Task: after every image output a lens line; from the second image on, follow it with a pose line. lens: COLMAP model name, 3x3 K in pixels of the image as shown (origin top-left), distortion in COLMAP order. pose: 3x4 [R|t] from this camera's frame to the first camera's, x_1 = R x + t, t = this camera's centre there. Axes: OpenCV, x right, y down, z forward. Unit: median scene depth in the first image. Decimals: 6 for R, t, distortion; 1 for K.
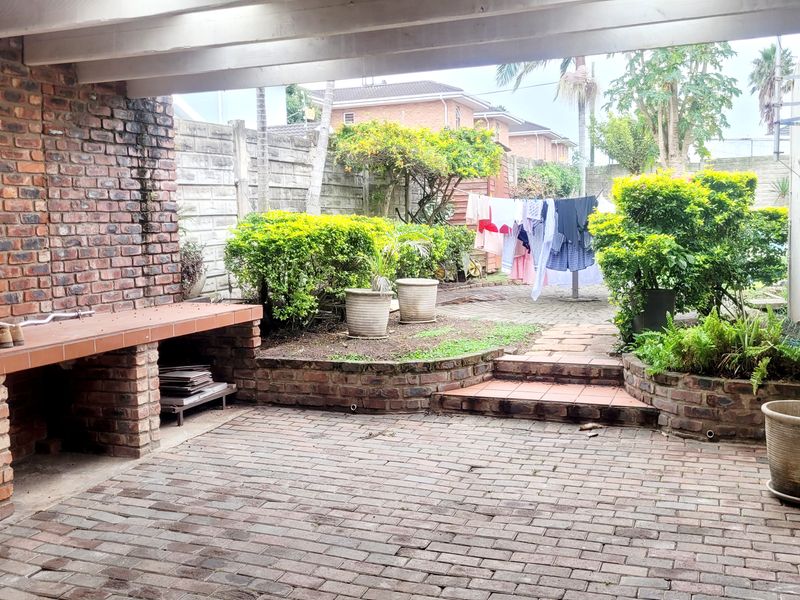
lens RADIAL K [[812.2, 0, 400.0], [0, 812.2, 300.0], [0, 0, 1]] dist [0.065080, -0.024801]
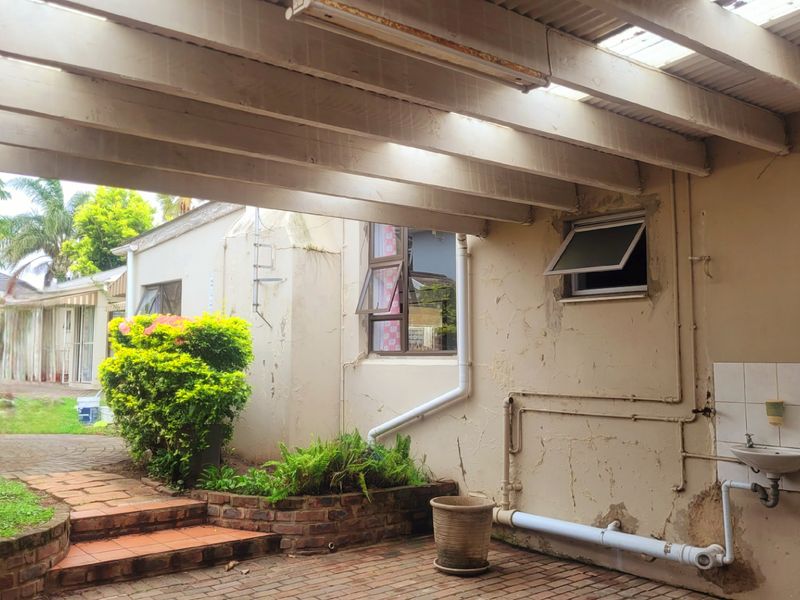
lens RADIAL K [[812.2, 0, 400.0], [0, 812.2, 300.0], [0, 0, 1]] dist [0.065080, -0.024801]
pose [[0.482033, 0.085597, 0.871962, -0.580086], [0.068649, 0.988467, -0.134984, -0.015719], [-0.873459, 0.124926, 0.470598, 0.318054]]
